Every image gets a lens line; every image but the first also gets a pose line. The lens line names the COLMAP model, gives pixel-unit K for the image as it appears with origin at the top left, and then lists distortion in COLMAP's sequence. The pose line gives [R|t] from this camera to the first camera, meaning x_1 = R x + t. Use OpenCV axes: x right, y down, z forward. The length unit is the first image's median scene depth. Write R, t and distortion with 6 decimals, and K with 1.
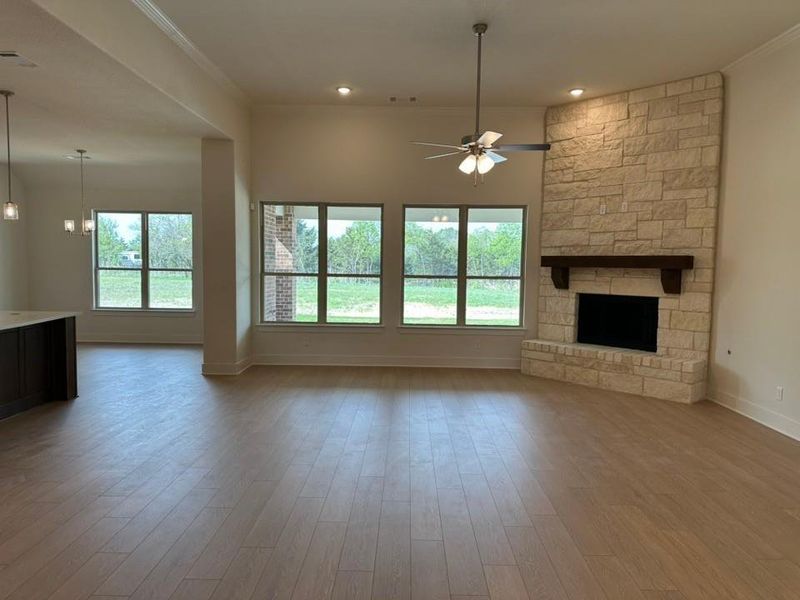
lens RADIAL K [[549.5, 0, 401.9], [0, 549.5, 298.3], [0, 0, 1]] dist [0.011108, -0.011882]
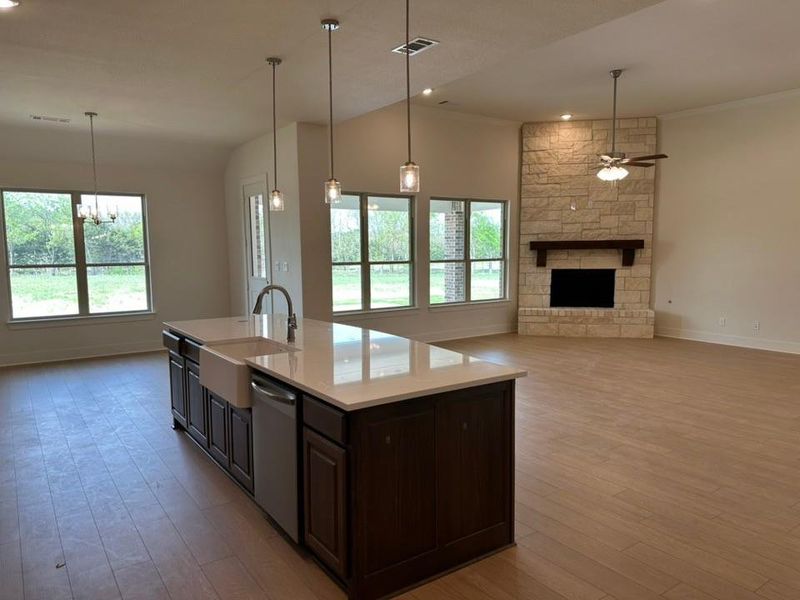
lens RADIAL K [[549.5, 0, 396.4], [0, 549.5, 303.4], [0, 0, 1]] dist [0.011108, -0.011882]
pose [[0.824394, -0.079900, 0.560349, -0.762888], [0.056140, 0.996647, 0.059518, -0.028252], [-0.563226, -0.017608, 0.826116, 0.125155]]
